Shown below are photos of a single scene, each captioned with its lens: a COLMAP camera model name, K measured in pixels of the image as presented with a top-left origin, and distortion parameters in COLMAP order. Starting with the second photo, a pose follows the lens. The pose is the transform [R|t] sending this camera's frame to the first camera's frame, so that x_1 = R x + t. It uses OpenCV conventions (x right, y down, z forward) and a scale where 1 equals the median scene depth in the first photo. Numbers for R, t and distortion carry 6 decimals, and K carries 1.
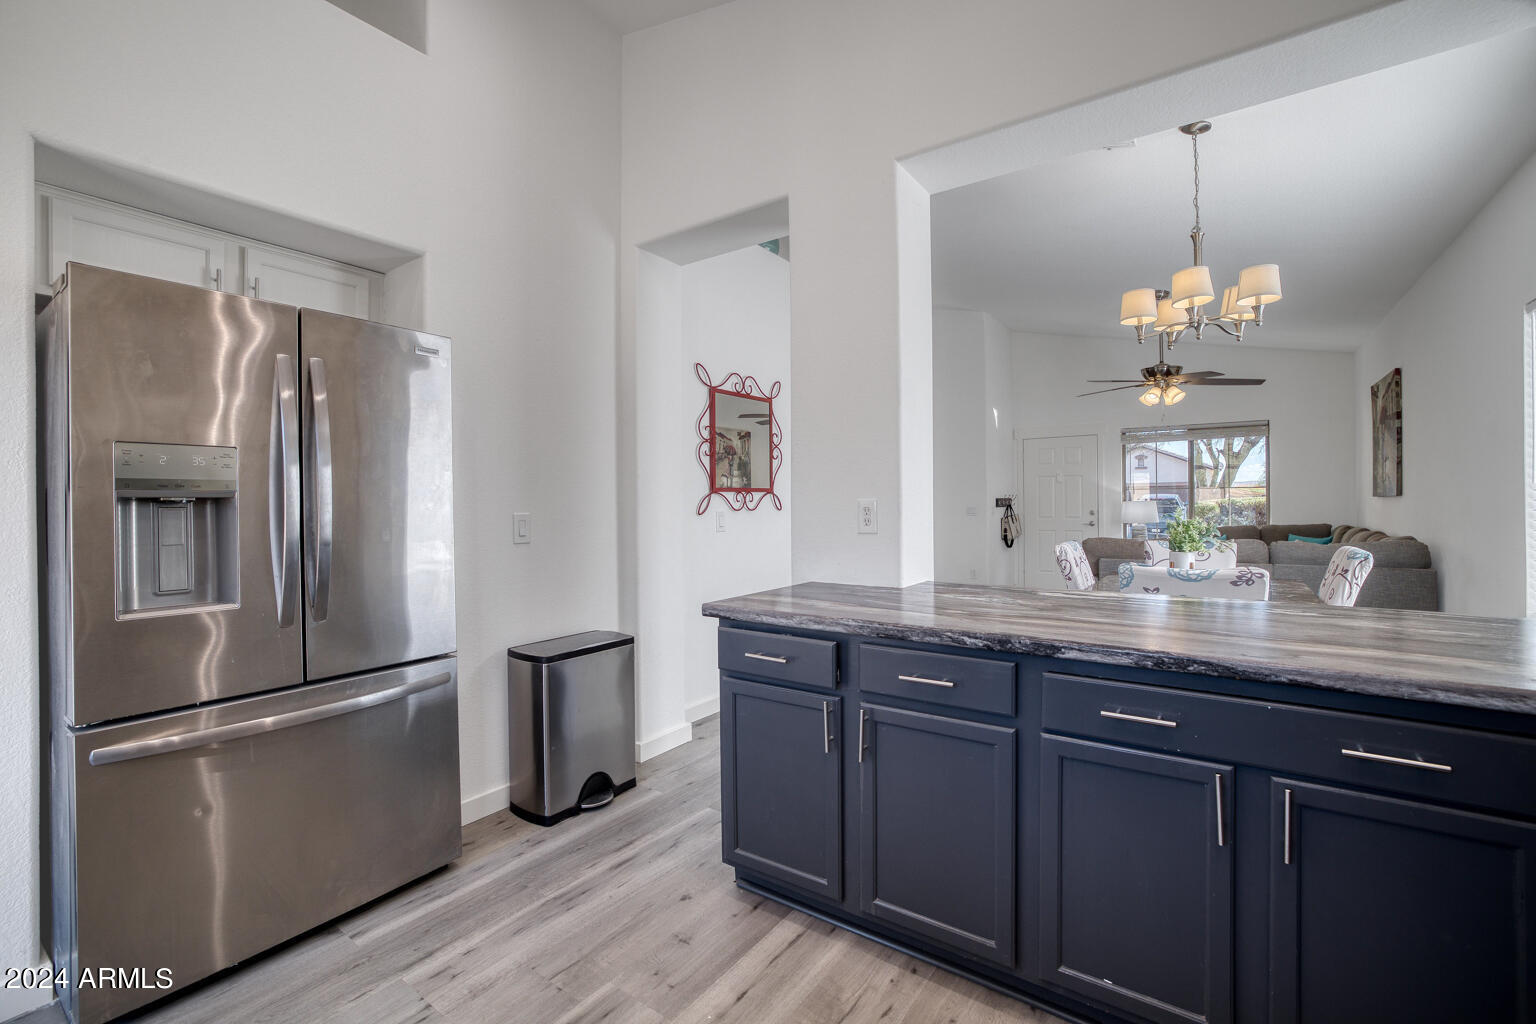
lens RADIAL K [[660.0, 0, 768.0], [0, 660.0, 512.0], [0, 0, 1]] dist [-0.001272, -0.000061]
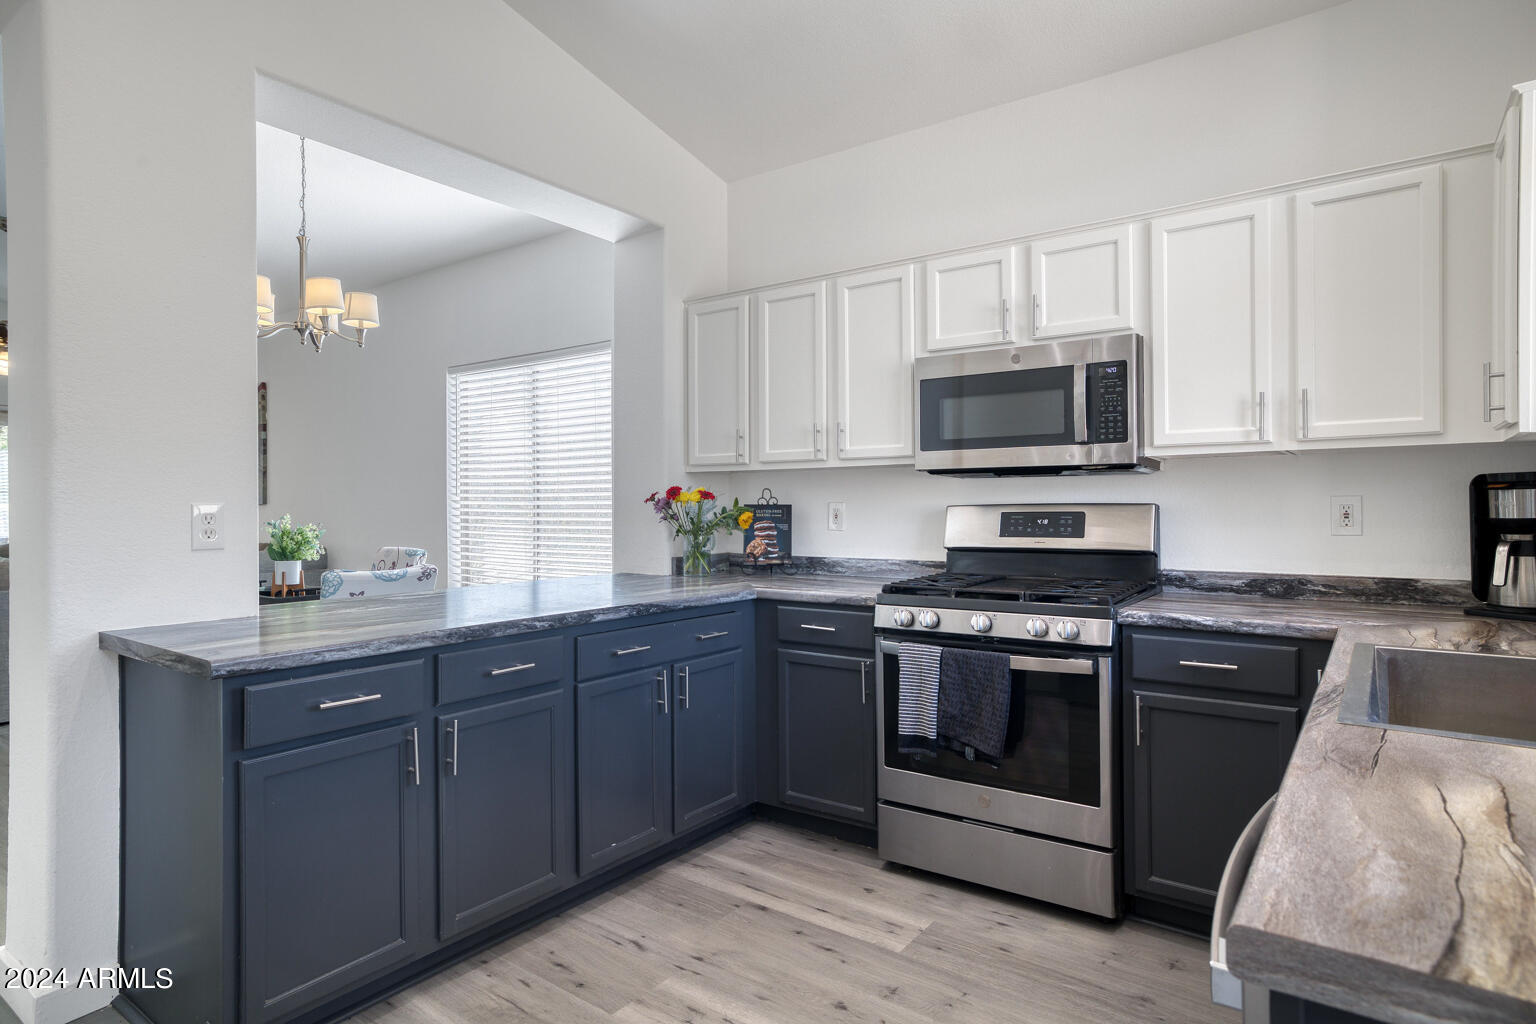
lens RADIAL K [[881.4, 0, 743.8], [0, 881.4, 507.9], [0, 0, 1]] dist [-0.006164, 0.002948]
pose [[0.033258, 0.005393, 0.999432, -1.104954], [0.016828, 0.999841, -0.005956, 0.004622], [-0.999305, 0.017017, 0.033162, 0.524598]]
